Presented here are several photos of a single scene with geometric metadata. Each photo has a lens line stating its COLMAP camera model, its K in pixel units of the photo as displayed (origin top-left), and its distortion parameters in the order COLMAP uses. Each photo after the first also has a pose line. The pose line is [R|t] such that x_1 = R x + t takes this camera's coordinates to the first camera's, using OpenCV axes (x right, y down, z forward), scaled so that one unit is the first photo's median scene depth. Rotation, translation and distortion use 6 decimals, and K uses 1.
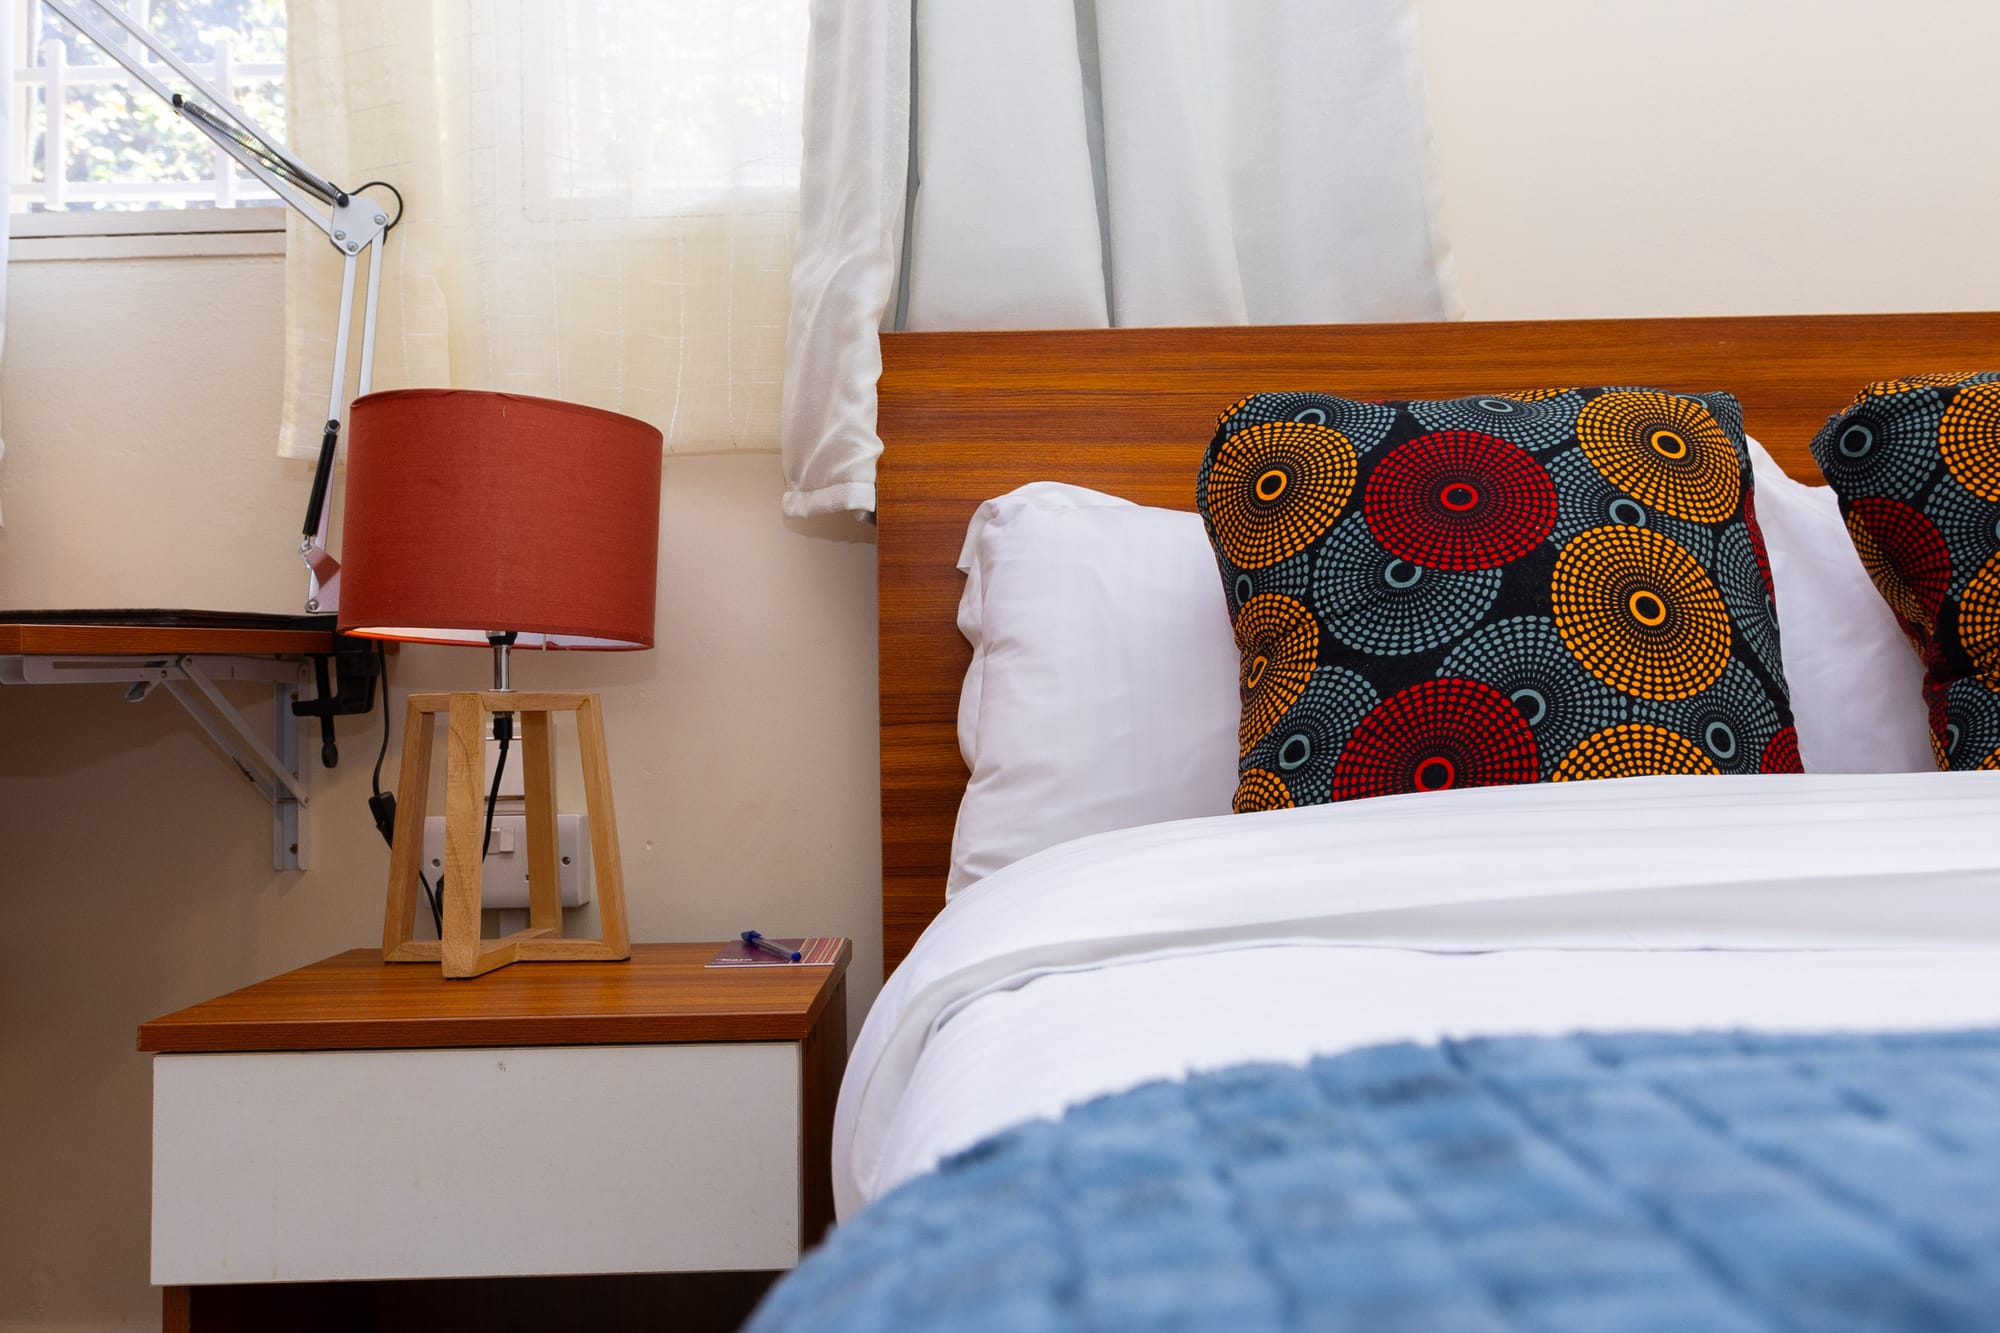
lens RADIAL K [[1629.2, 0, 1000.0], [0, 1629.2, 666.5], [0, 0, 1]] dist [0.004265, 0.001397]
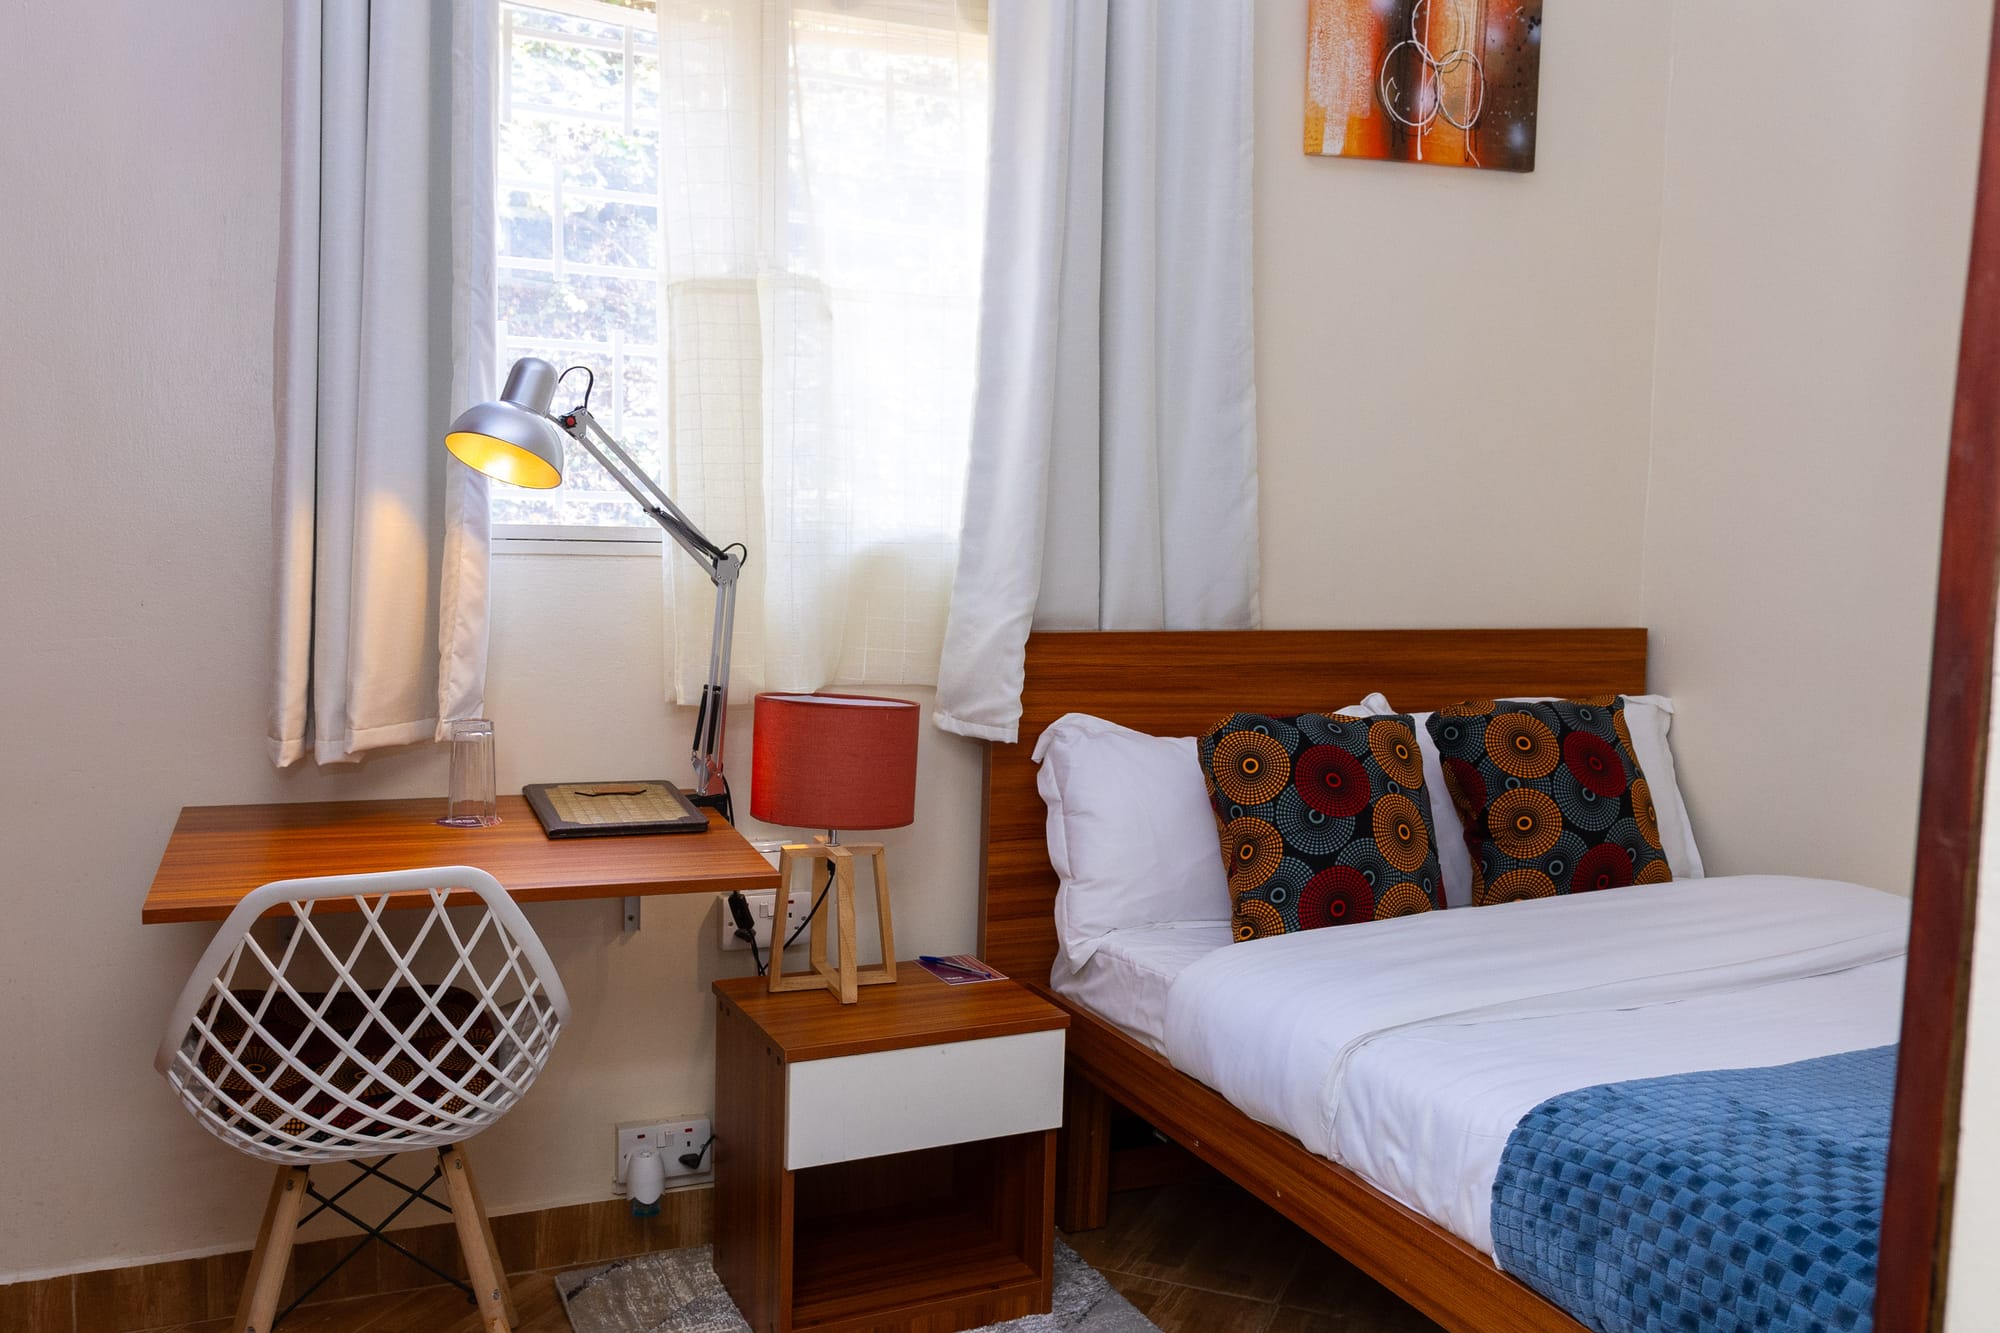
lens RADIAL K [[1629.2, 0, 1000.0], [0, 1629.2, 666.5], [0, 0, 1]] dist [0.004265, 0.001397]
pose [[0.906802, 0.002948, 0.421547, -0.904039], [-0.053882, 0.992584, 0.108966, -0.391704], [-0.418099, -0.121524, 0.900236, -0.707488]]
